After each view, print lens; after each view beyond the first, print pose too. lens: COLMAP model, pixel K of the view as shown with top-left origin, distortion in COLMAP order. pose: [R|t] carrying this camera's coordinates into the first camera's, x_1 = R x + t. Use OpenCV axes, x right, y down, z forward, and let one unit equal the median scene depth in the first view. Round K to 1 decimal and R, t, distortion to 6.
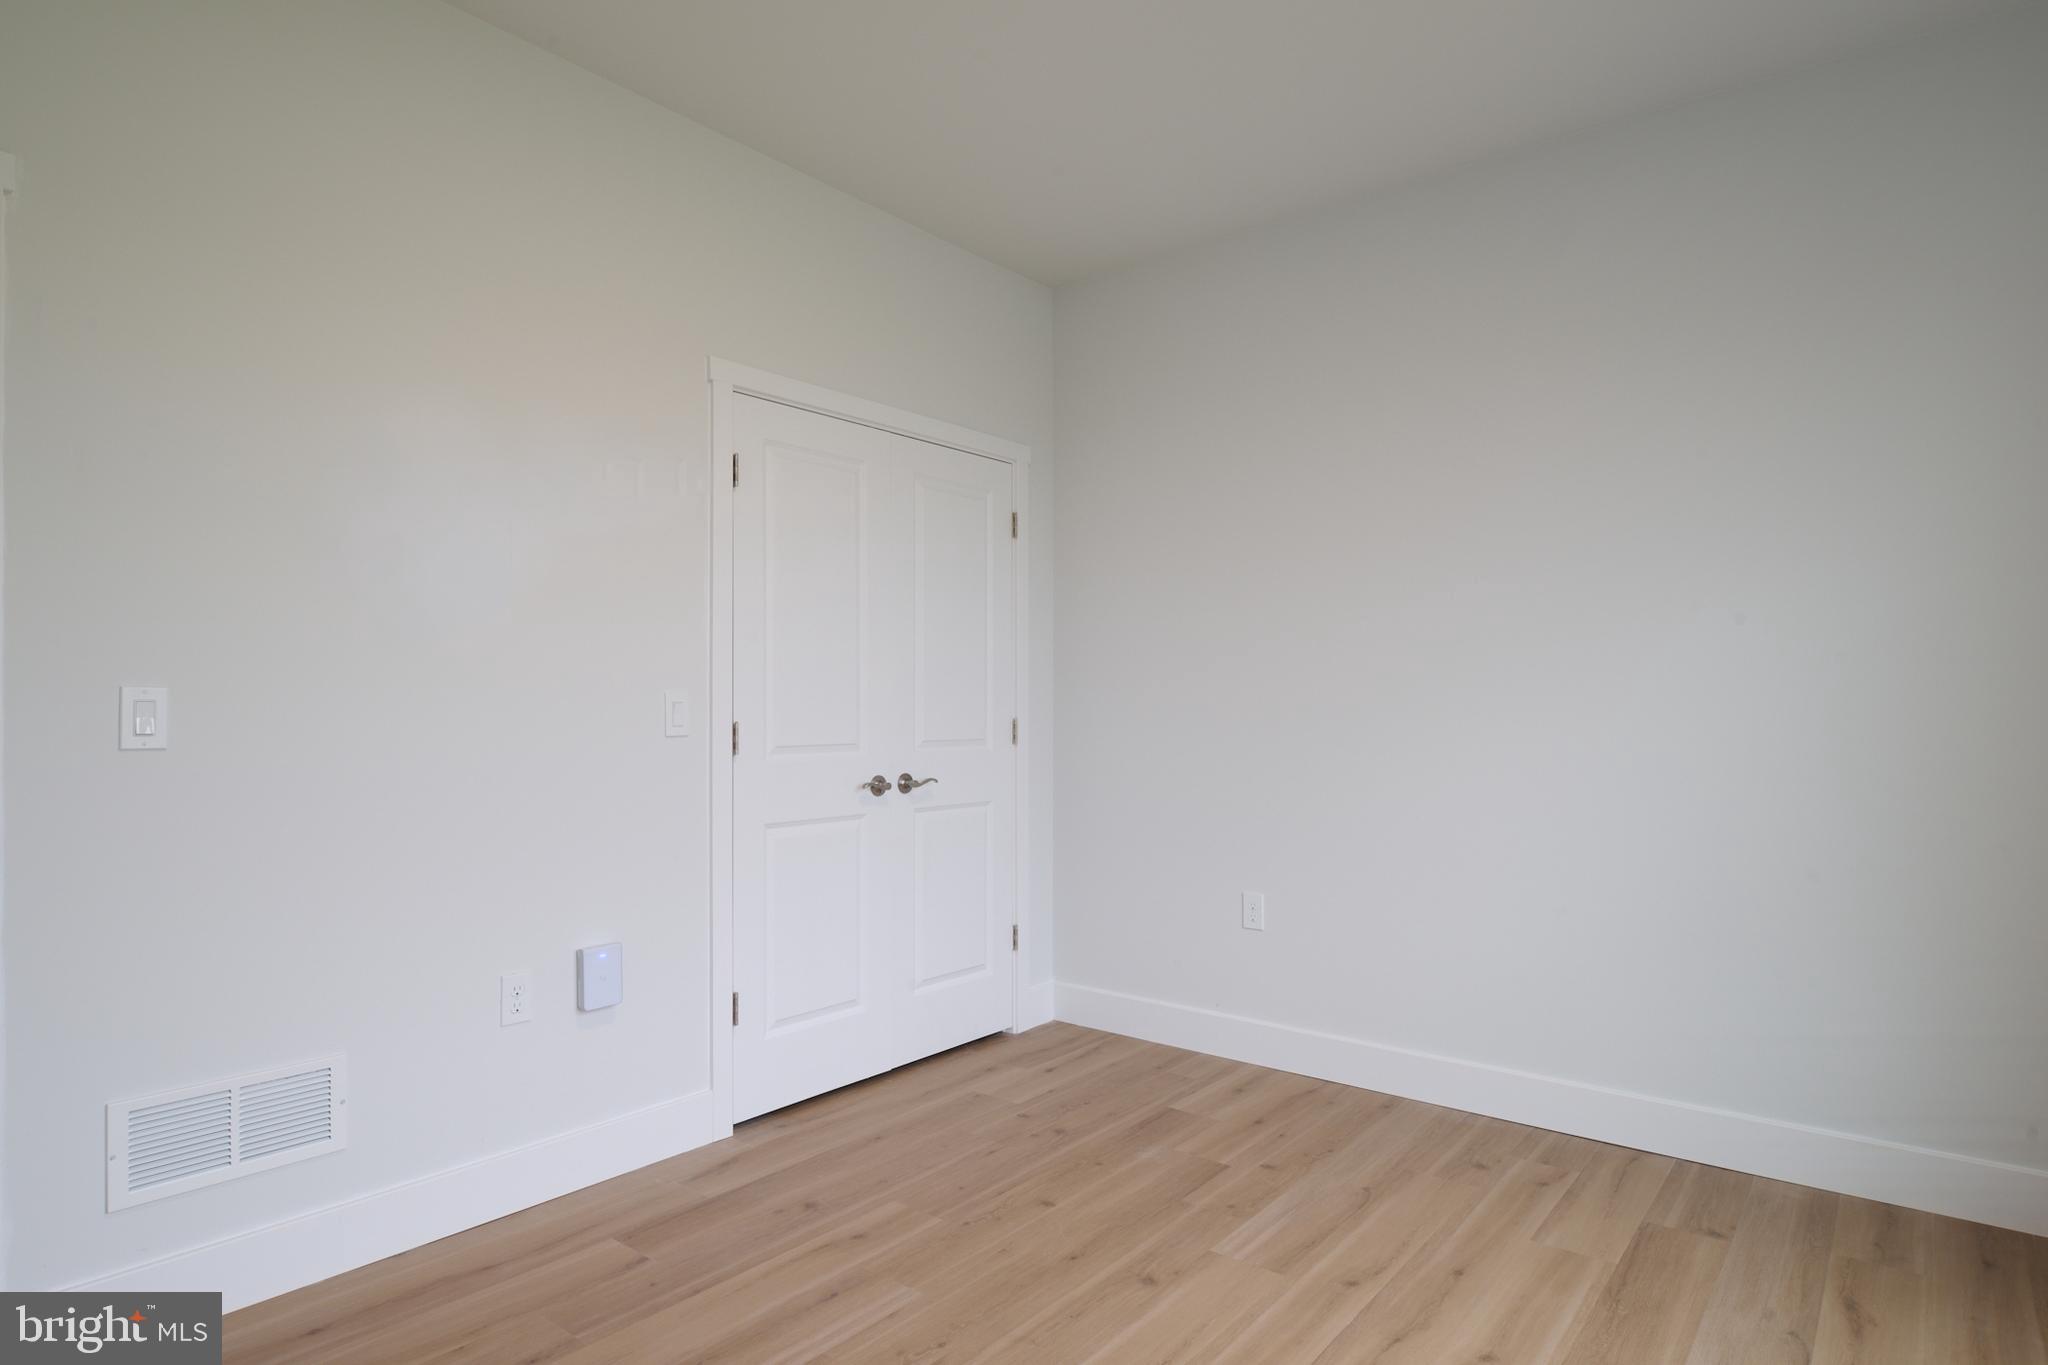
lens RADIAL K [[1140.6, 0, 1013.6], [0, 1140.6, 719.2], [0, 0, 1]] dist [0.000131, -0.005552]
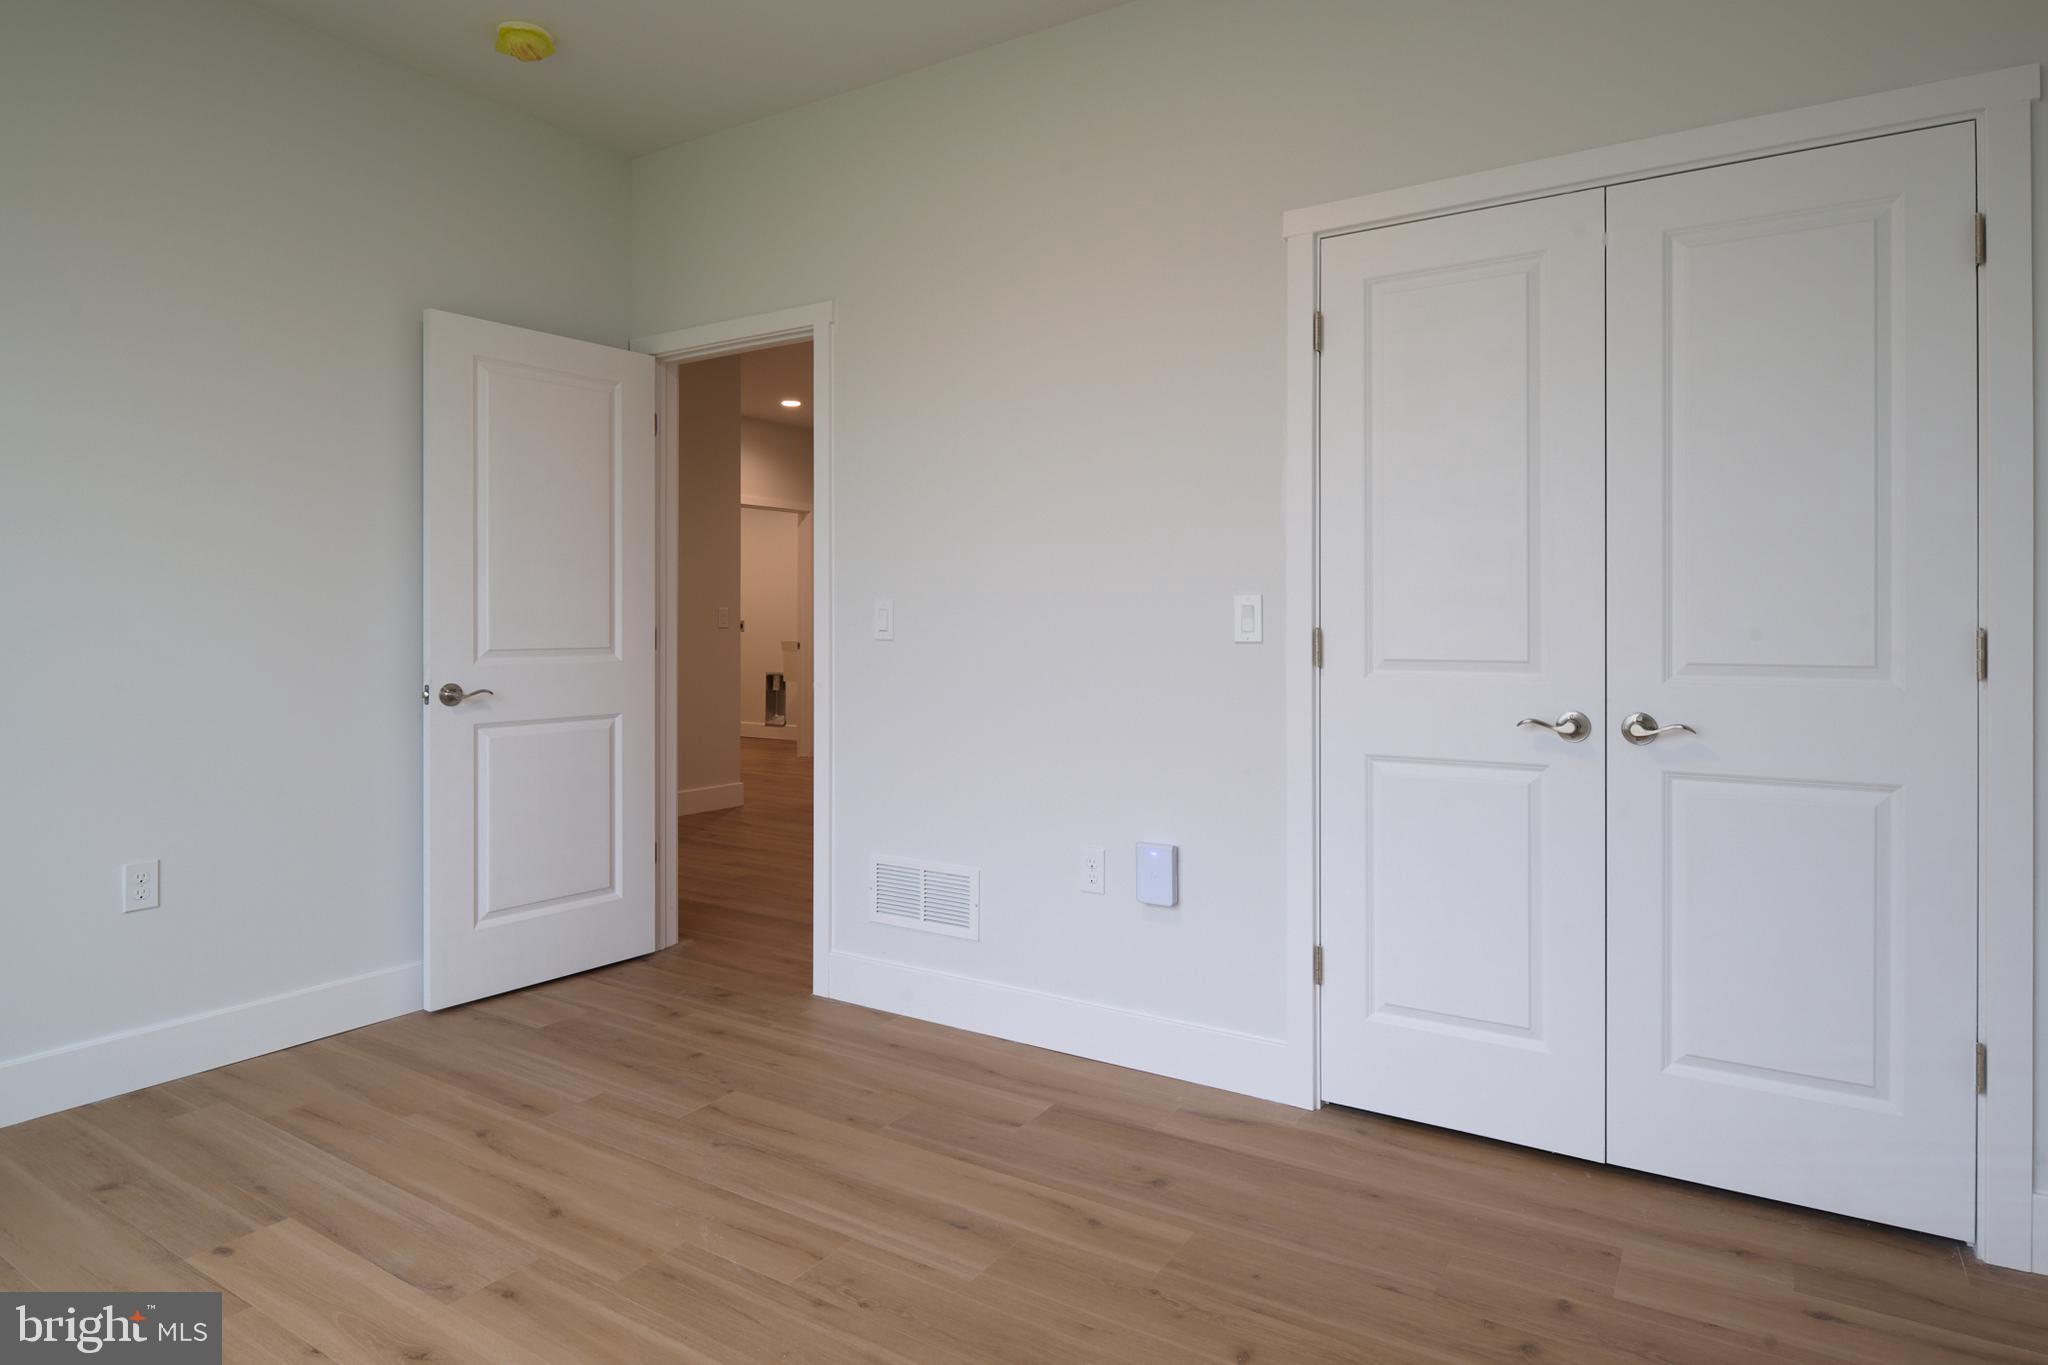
lens RADIAL K [[1140.6, 0, 1006.6], [0, 1140.6, 625.1], [0, 0, 1]] dist [0.000131, -0.005552]
pose [[0.112620, 0.011705, -0.993569, 0.660359], [-0.002965, 0.999930, 0.011444, -0.010241], [0.993634, 0.001658, 0.112646, 0.772837]]
